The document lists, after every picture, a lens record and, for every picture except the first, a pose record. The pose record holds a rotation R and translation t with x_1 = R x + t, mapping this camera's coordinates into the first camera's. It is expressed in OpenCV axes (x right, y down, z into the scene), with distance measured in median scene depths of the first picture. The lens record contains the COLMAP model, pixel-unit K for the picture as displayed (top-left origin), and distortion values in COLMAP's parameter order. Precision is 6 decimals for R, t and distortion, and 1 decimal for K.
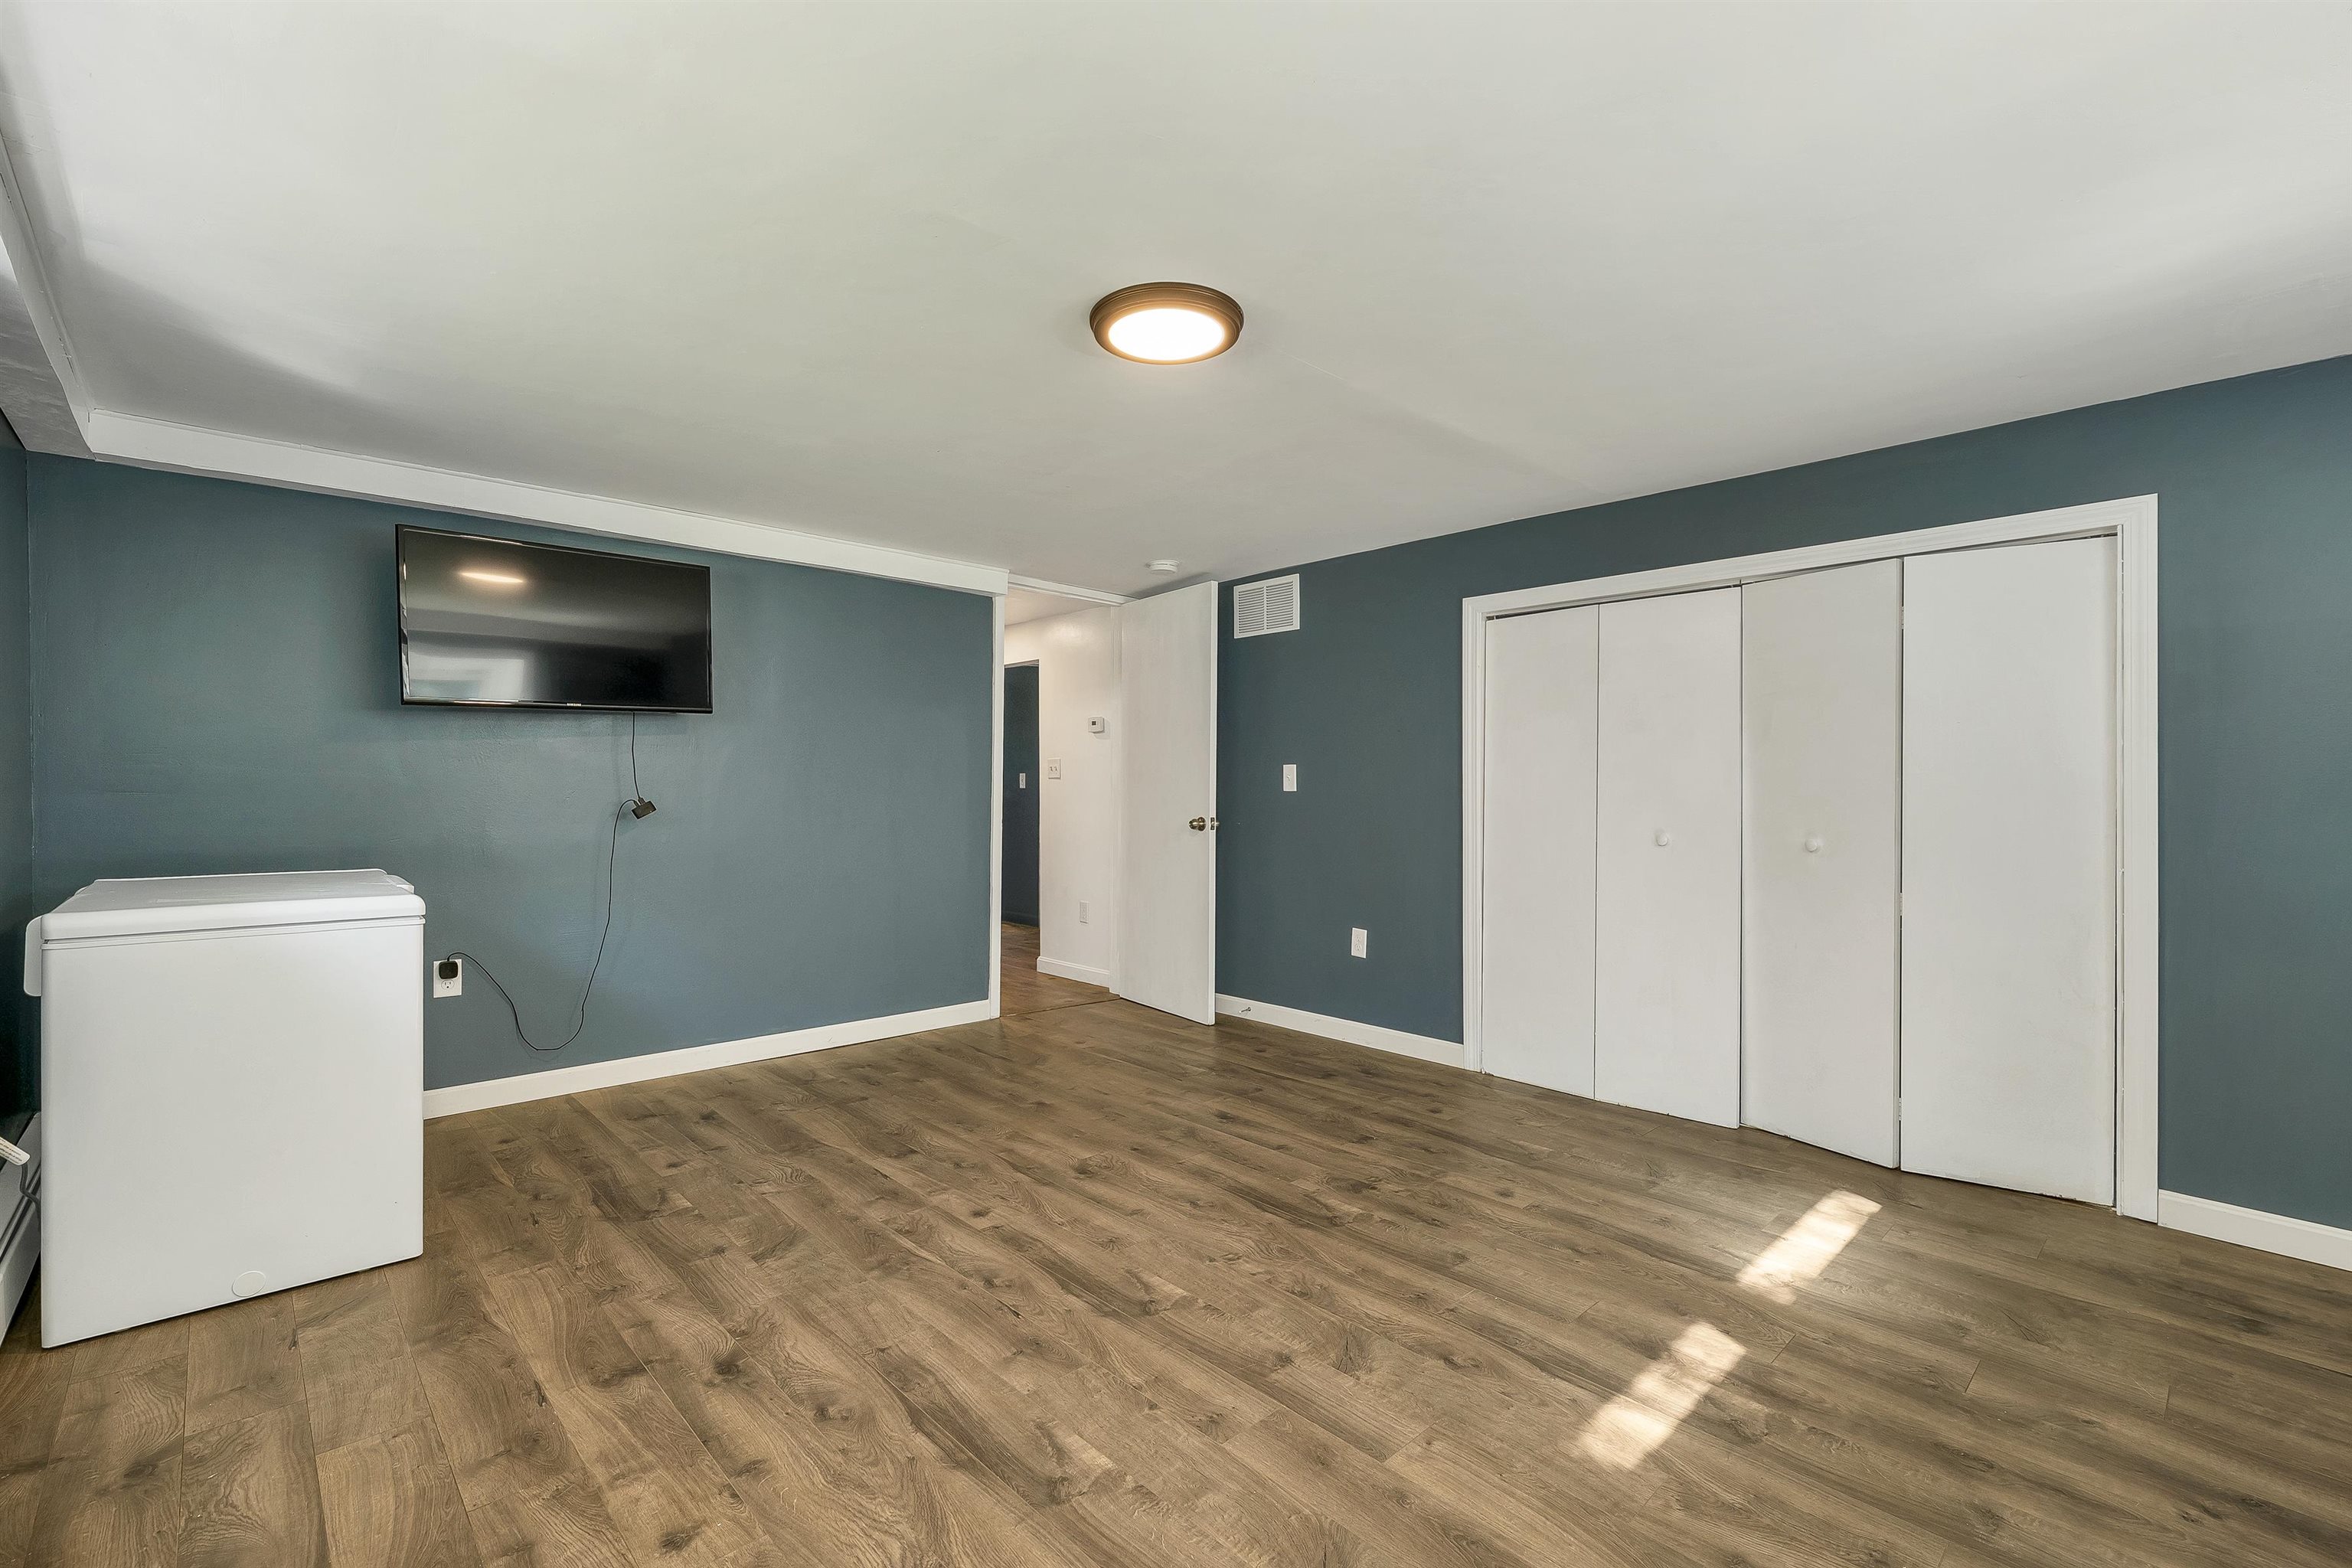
lens RADIAL K [[990.4, 0, 1184.2], [0, 990.4, 778.3], [0, 0, 1]] dist [0.004105, 0.000054]
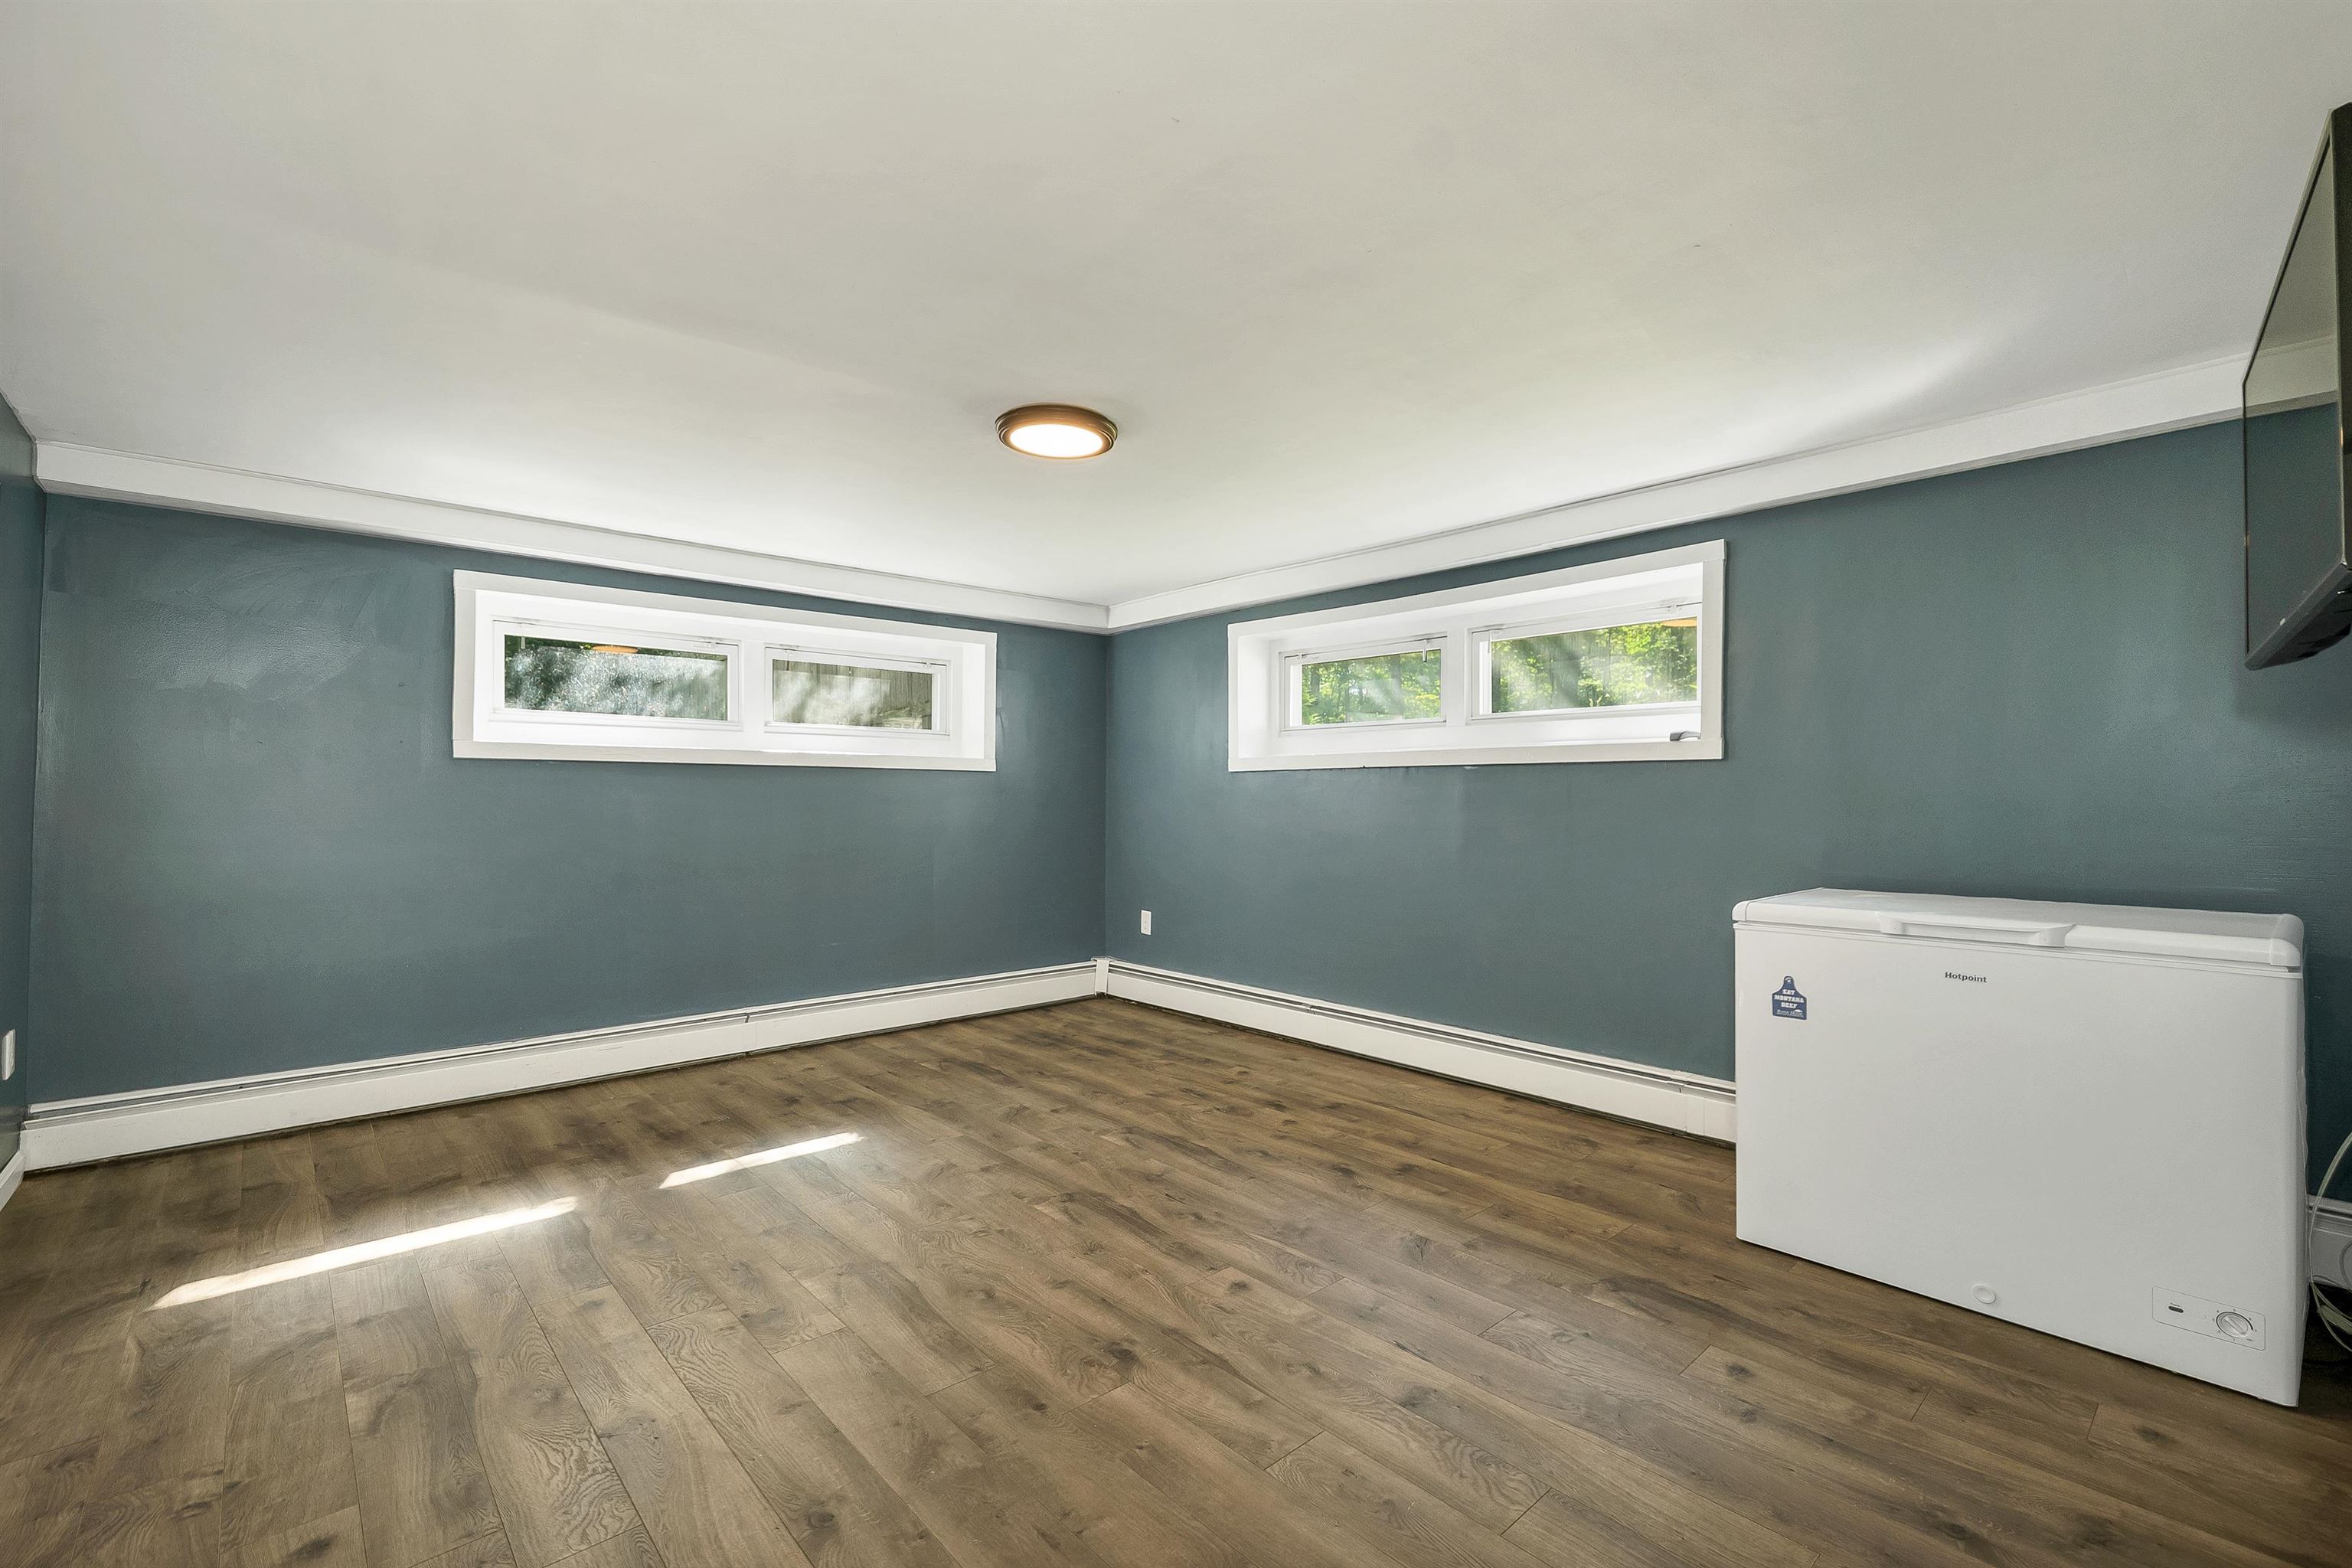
lens RADIAL K [[990.4, 0, 1184.2], [0, 990.4, 778.3], [0, 0, 1]] dist [0.004105, 0.000054]
pose [[-0.999819, -0.005358, 0.018266, -0.191593], [-0.005792, 0.999700, -0.023782, 0.014084], [-0.018133, -0.023884, -0.999550, 2.113286]]
